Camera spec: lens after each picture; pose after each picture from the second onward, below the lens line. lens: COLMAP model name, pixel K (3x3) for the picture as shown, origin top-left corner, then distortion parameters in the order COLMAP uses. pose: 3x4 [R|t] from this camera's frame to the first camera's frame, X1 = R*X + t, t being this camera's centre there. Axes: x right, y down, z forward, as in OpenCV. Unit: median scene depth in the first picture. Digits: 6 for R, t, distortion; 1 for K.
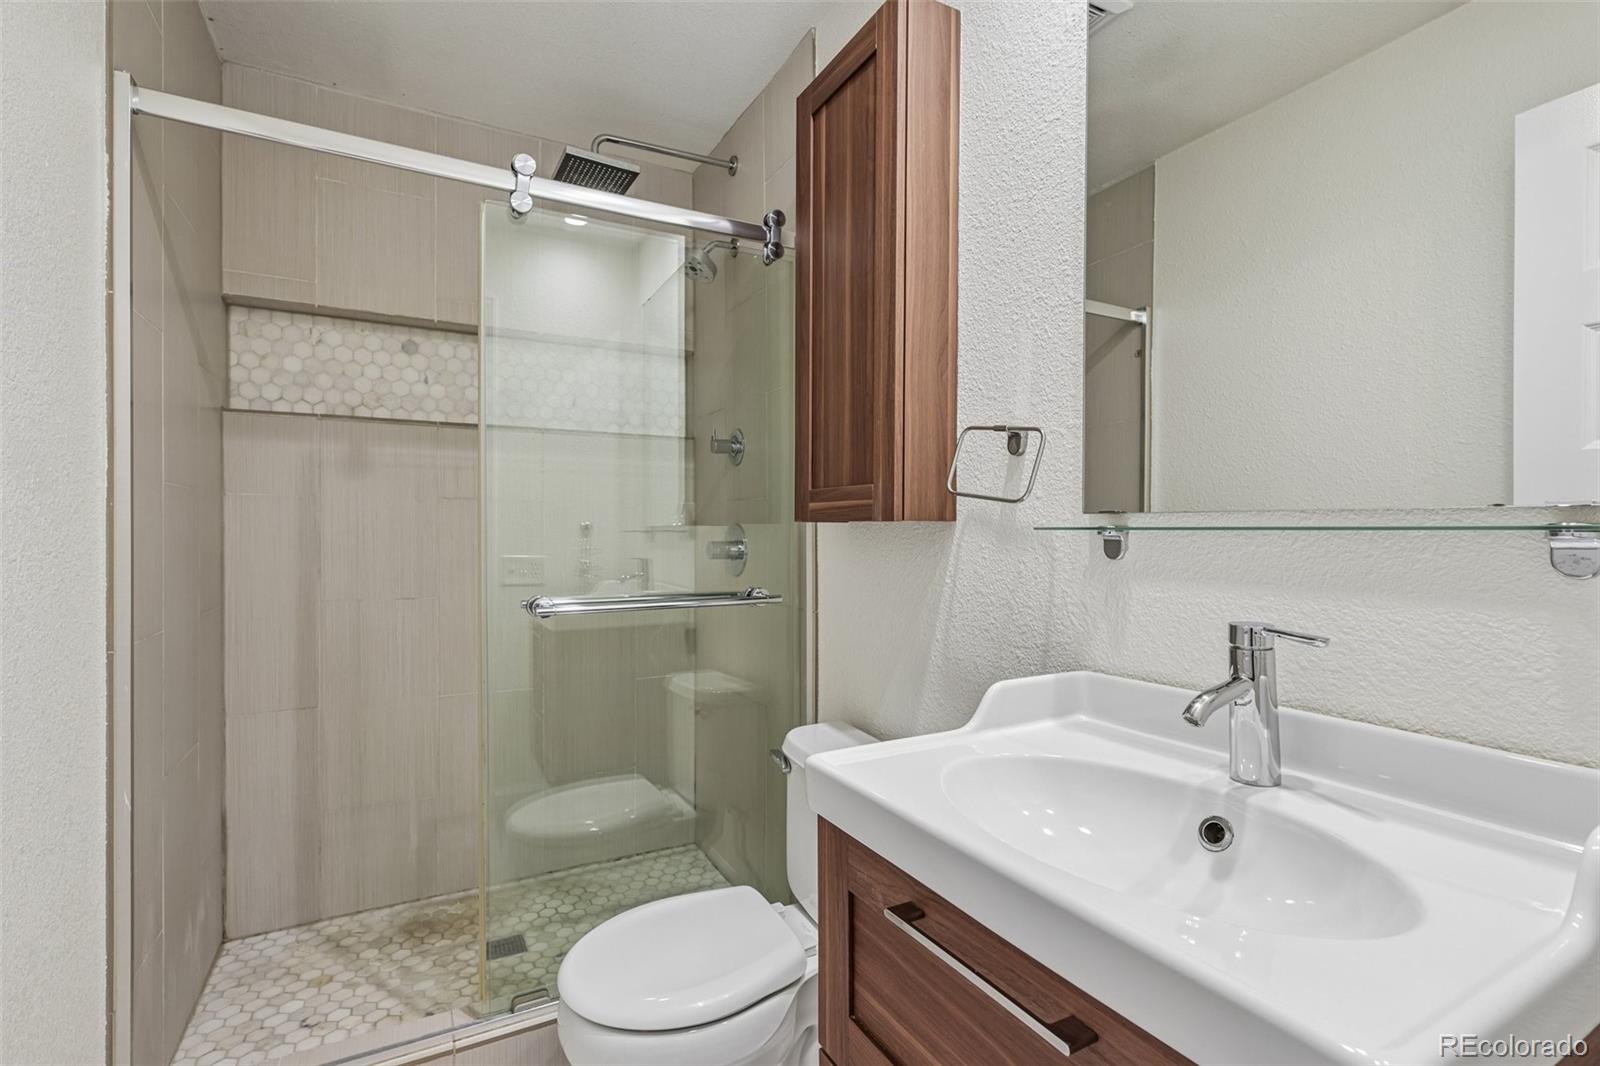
lens RADIAL K [[736.9, 0, 800.0], [0, 736.9, 533.0], [0, 0, 1]] dist [-0.000127, -0.000136]
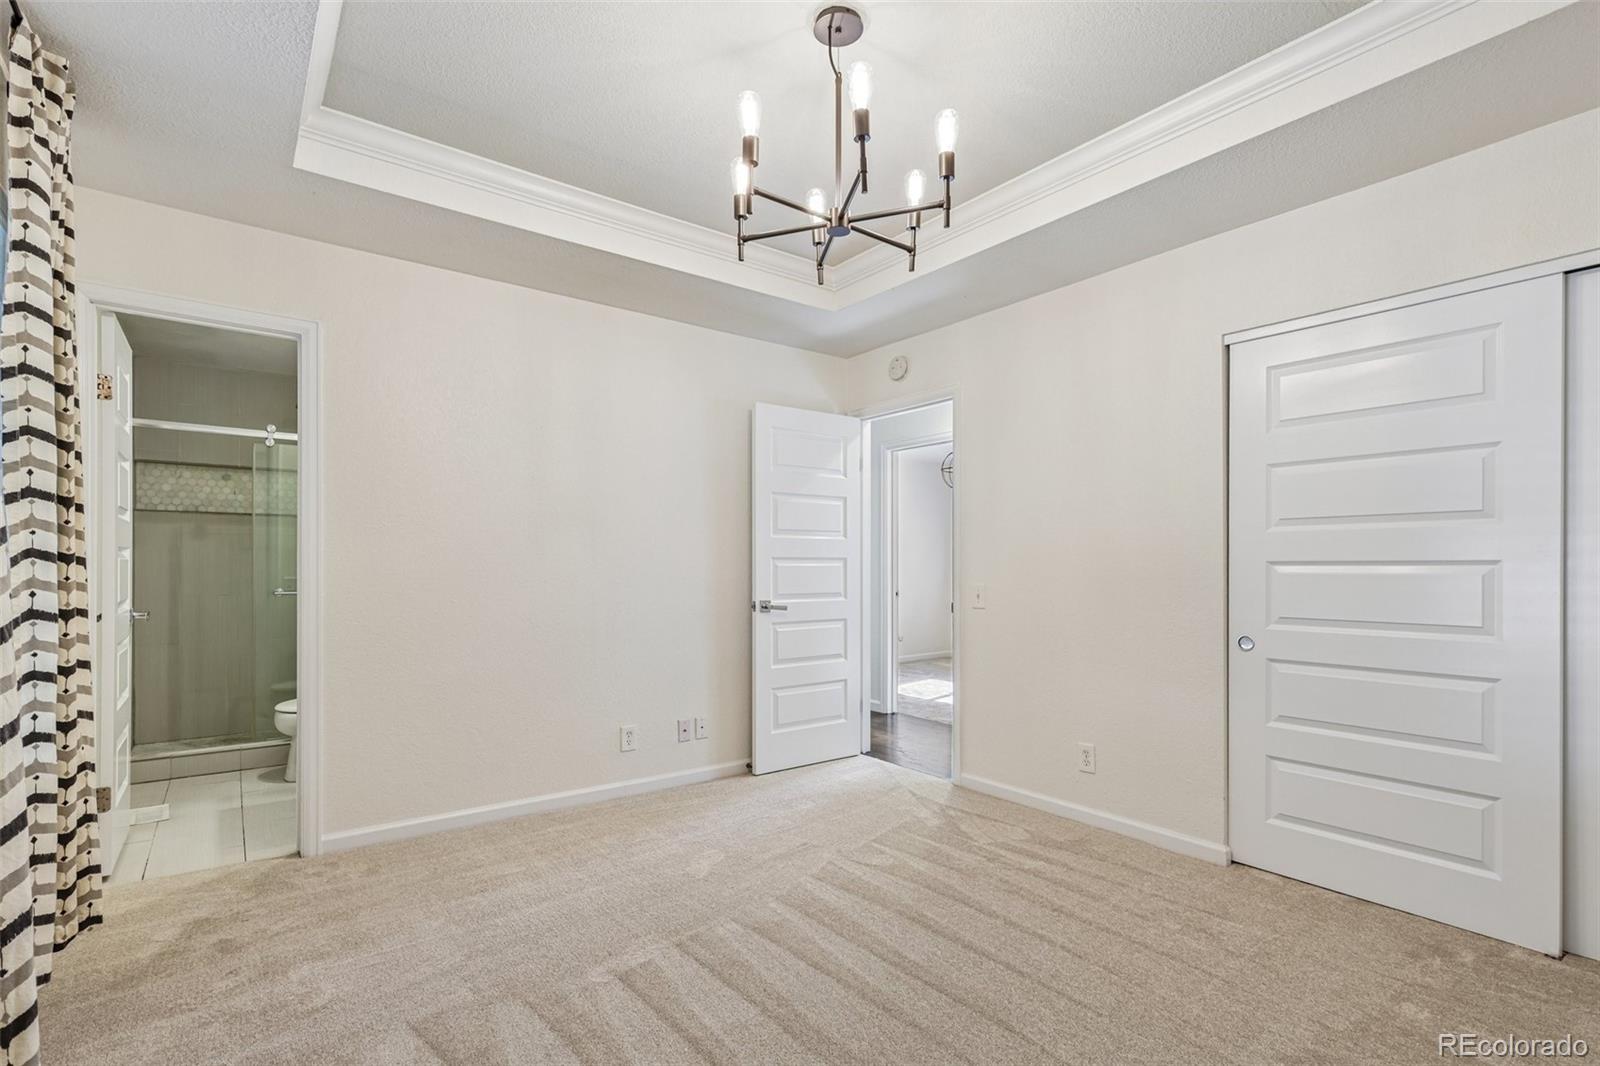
lens RADIAL K [[752.9, 0, 799.0], [0, 752.9, 564.0], [0, 0, 1]] dist [-0.000223, -0.000134]
pose [[0.988453, 0.003736, 0.151480, 0.807721], [-0.003859, 0.999992, 0.000518, -0.009932], [-0.151477, -0.001096, 0.988460, -1.454645]]
